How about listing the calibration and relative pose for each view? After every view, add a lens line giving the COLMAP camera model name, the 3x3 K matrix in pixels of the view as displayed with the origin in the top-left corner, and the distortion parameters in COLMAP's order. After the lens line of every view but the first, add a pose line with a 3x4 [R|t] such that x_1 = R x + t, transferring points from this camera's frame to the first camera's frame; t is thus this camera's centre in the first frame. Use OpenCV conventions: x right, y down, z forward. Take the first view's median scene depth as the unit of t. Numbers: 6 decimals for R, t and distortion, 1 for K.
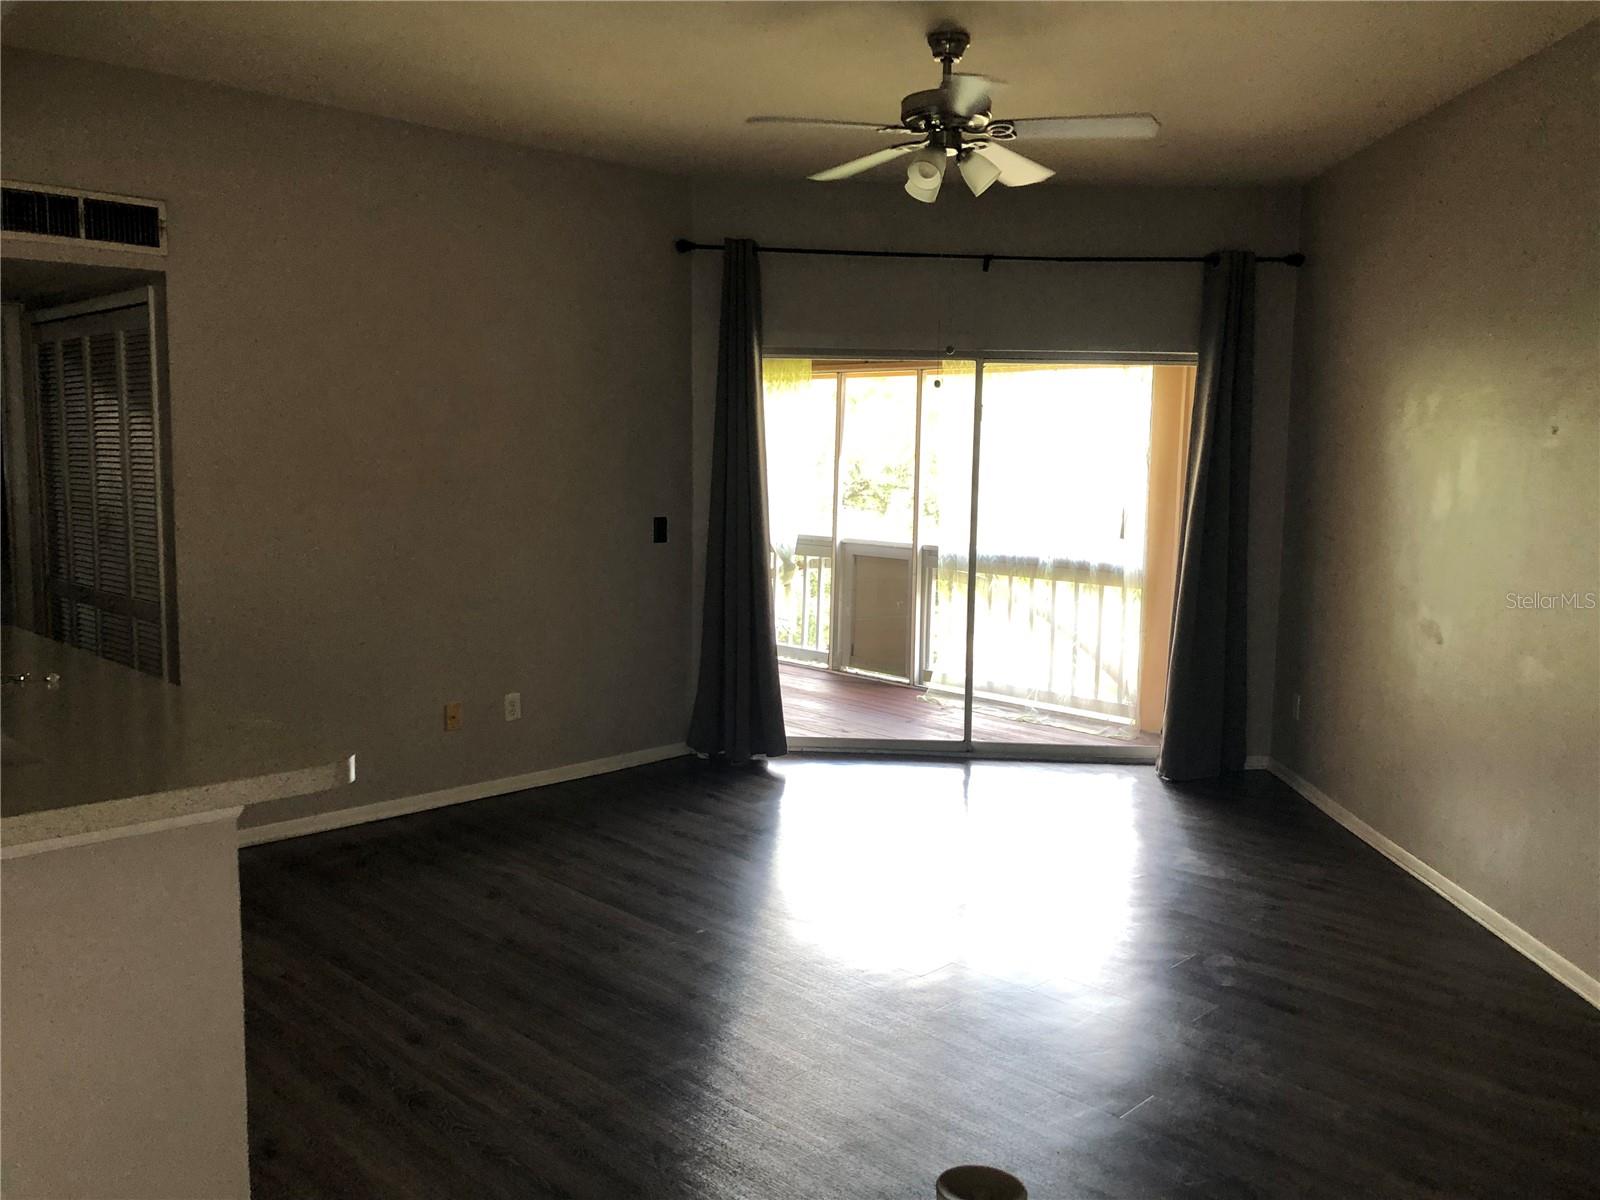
lens RADIAL K [[1270.0, 0, 839.3], [0, 1270.0, 625.7], [0, 0, 1]] dist [0.023722, 0.000116]
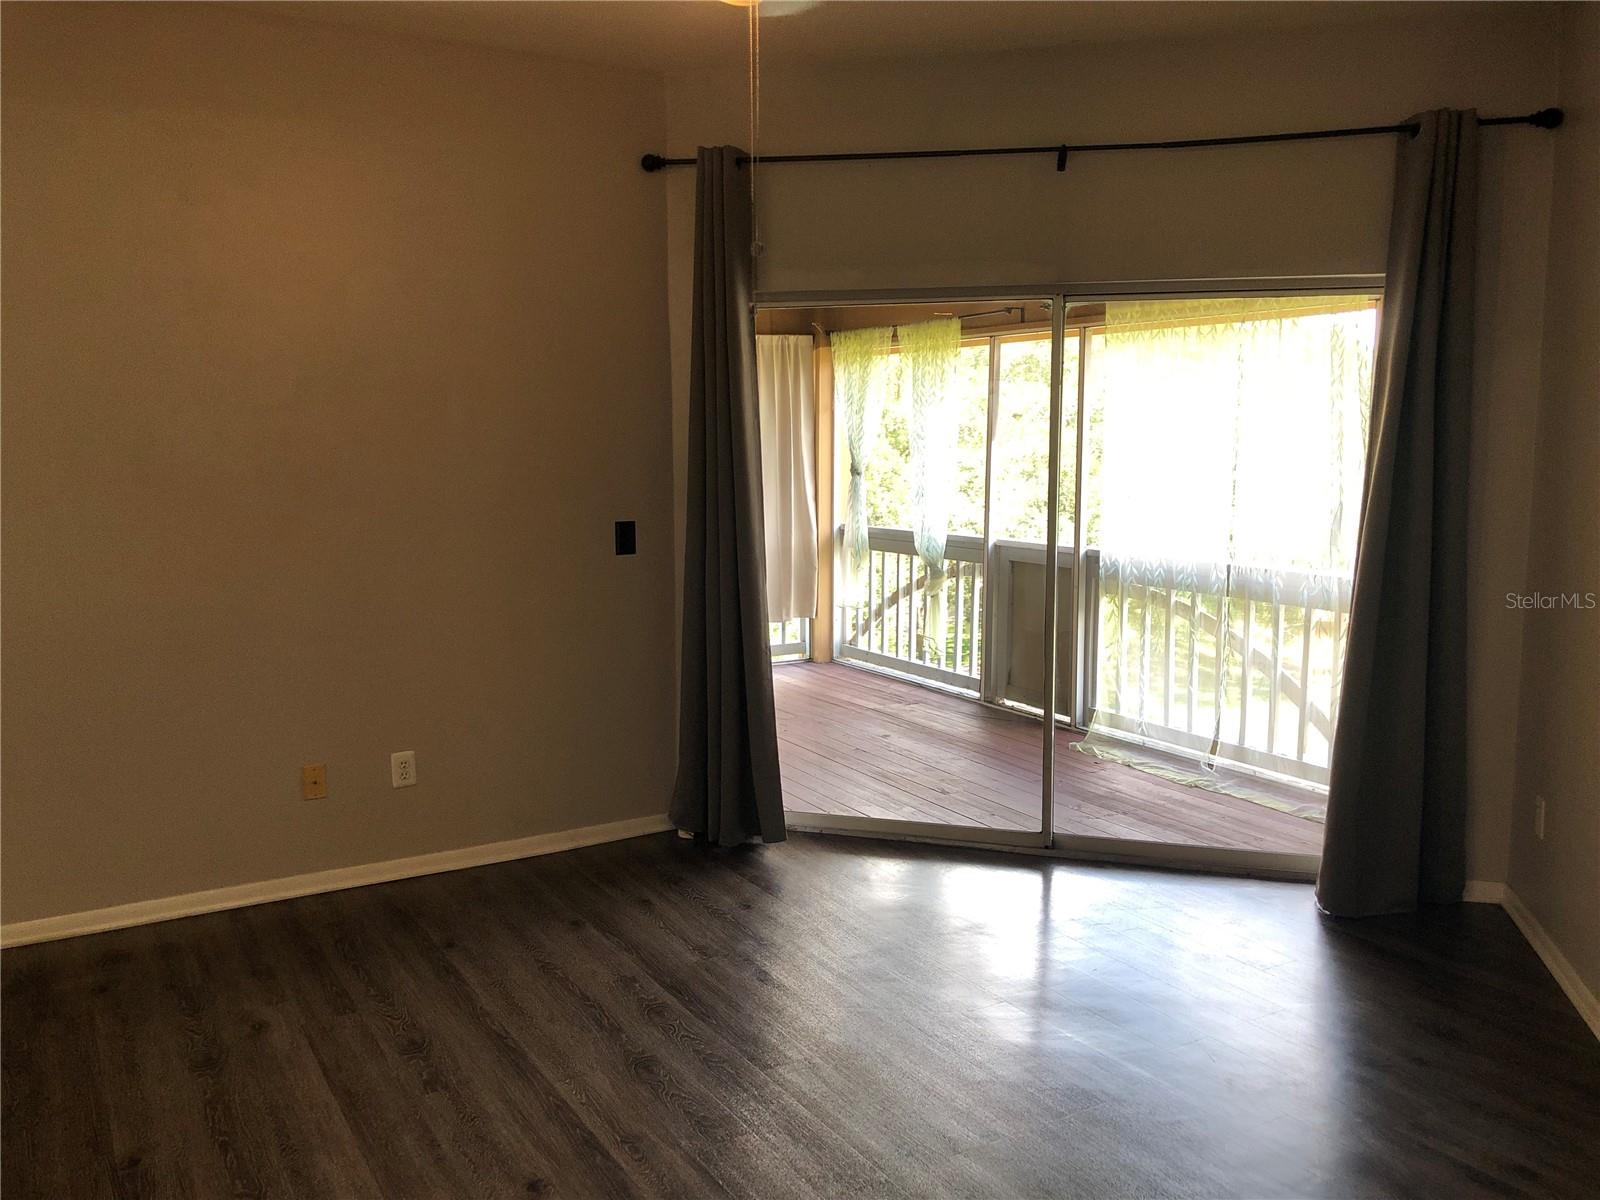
lens RADIAL K [[1305.9, 0, 821.7], [0, 1305.9, 604.4], [0, 0, 1]] dist [0.002227, 0.000222]
pose [[0.967471, 0.015743, -0.252490, 0.117638], [-0.018118, 0.999811, -0.007083, -0.021960], [0.252331, 0.011428, 0.967574, 0.186693]]
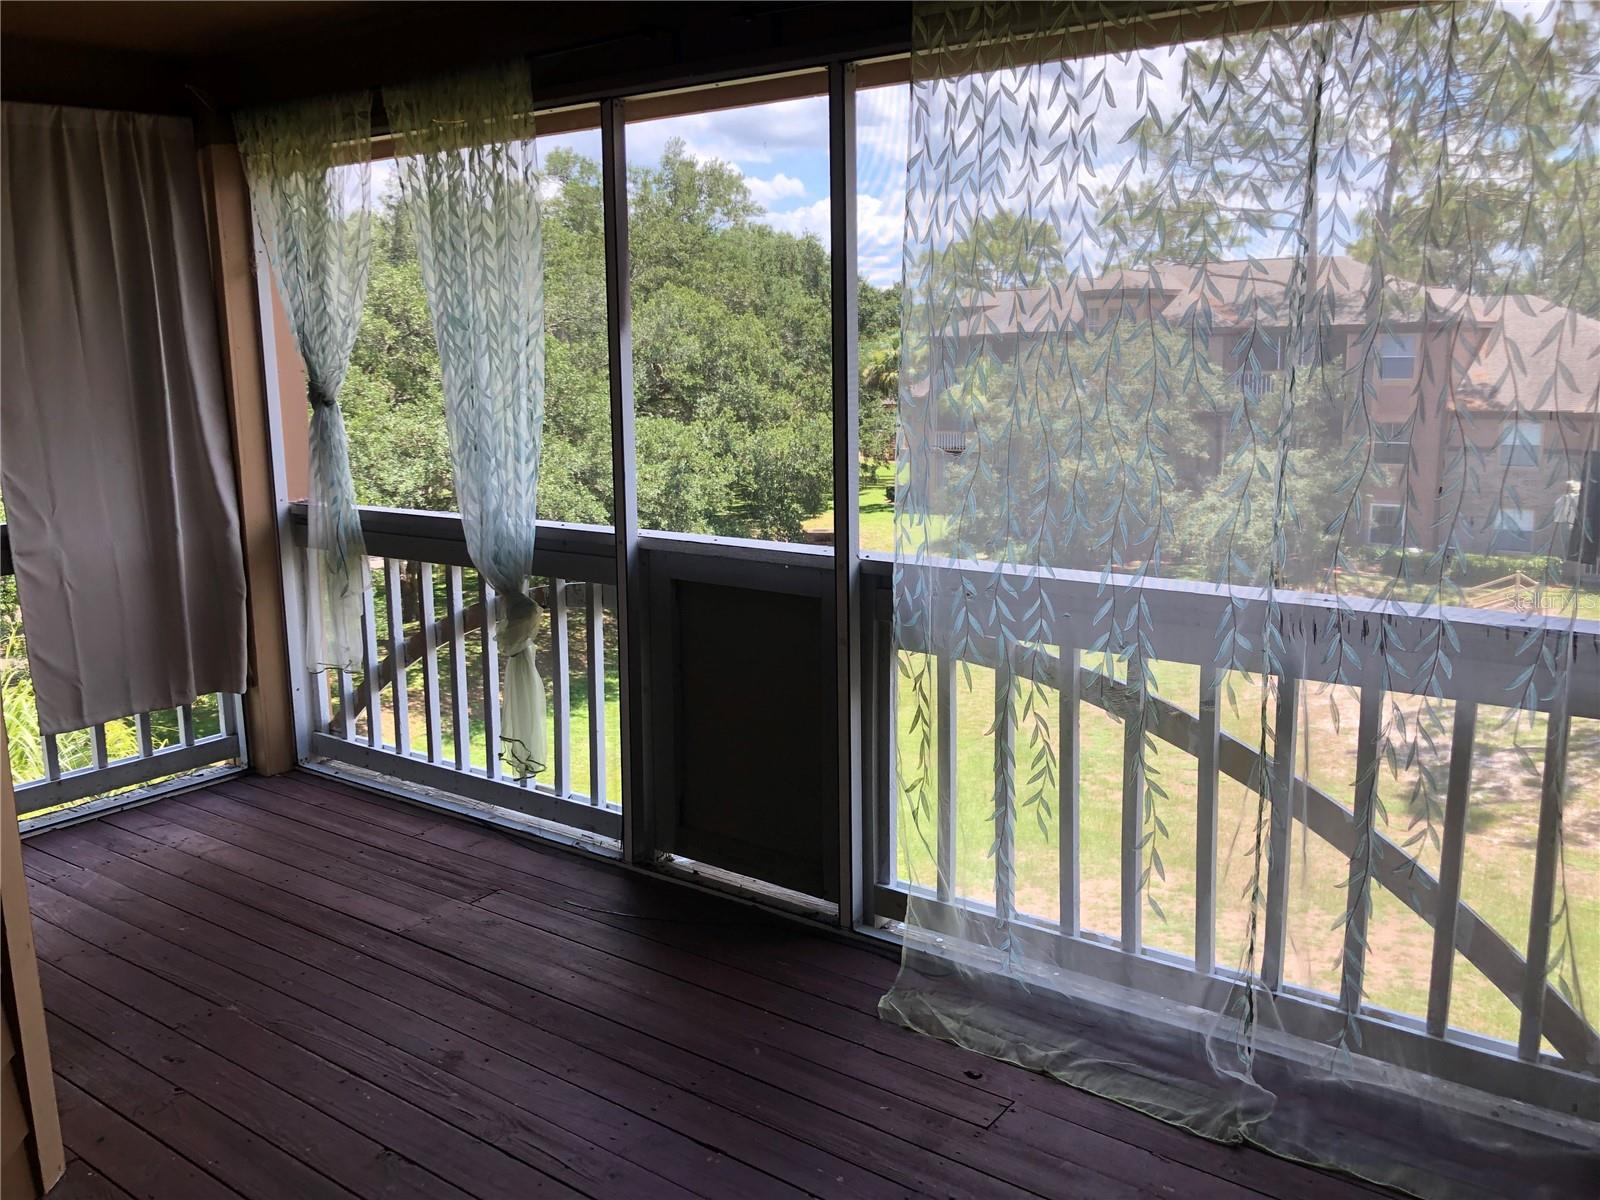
lens RADIAL K [[1326.2, 0, 800.0], [0, 1326.2, 600.0], [0, 0, 1]] dist [0.033022, -0.004569]
pose [[0.992206, -0.050711, 0.113823, 0.003998], [0.044921, 0.997590, 0.052872, -0.077398], [-0.116230, -0.047347, 0.992093, 0.657829]]
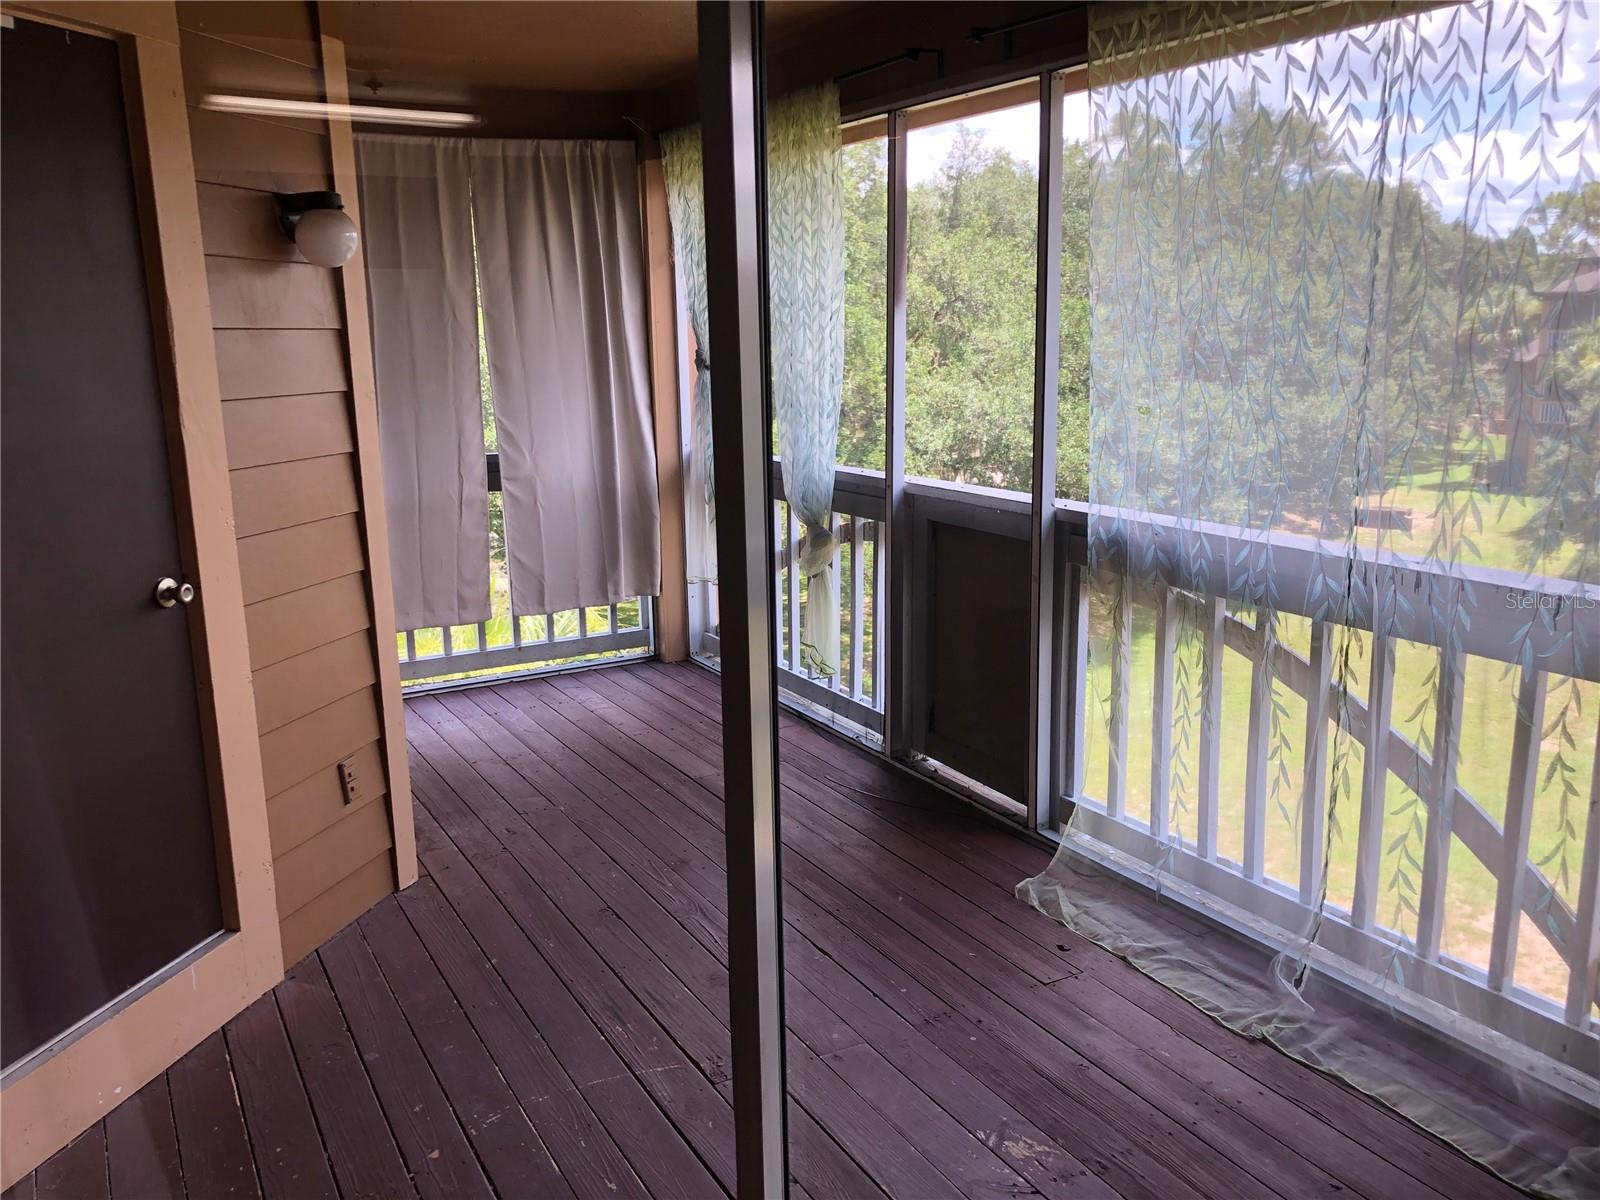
lens RADIAL K [[1309.5, 0, 794.3], [0, 1309.5, 616.3], [0, 0, 1]] dist [0.046740, 0.000170]
pose [[0.954779, 0.032433, -0.295541, 0.118117], [-0.006637, 0.996109, 0.087875, -0.069961], [0.297241, -0.081940, 0.951280, 0.591529]]
